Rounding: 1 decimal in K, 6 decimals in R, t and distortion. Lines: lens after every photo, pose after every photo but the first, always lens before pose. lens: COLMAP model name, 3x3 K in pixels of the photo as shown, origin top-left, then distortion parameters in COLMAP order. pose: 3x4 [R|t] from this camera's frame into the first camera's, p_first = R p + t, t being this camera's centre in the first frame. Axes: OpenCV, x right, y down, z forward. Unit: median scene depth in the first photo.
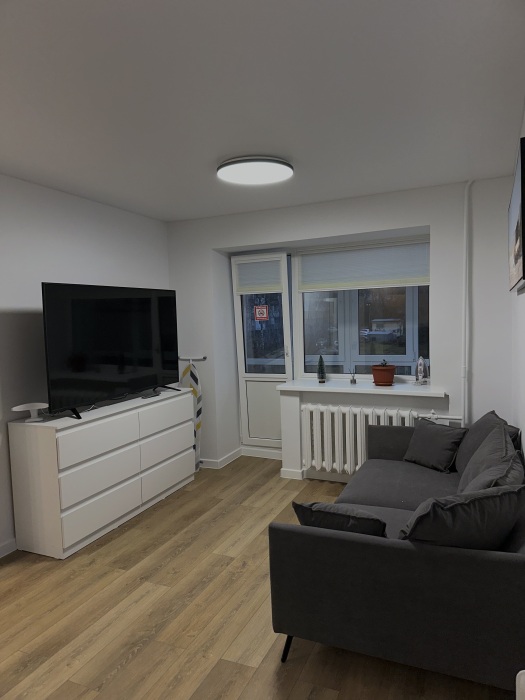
lens RADIAL K [[500.0, 0, 259.5], [0, 500.0, 347.4], [0, 0, 1]] dist [0.062553, -0.061886]
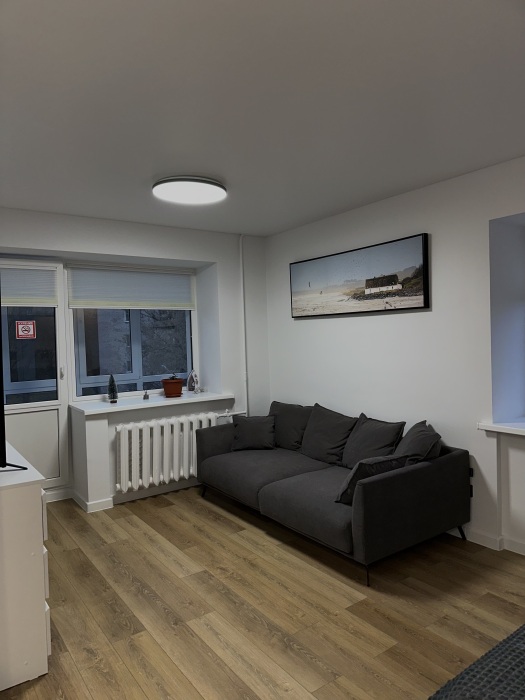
lens RADIAL K [[500.0, 0, 264.2], [0, 500.0, 355.5], [0, 0, 1]] dist [0.062553, -0.061886]
pose [[0.494727, -0.017331, 0.868875, -0.654619], [0.070286, 0.997324, -0.020127, 0.022226], [-0.866201, 0.071027, 0.494621, 0.300613]]
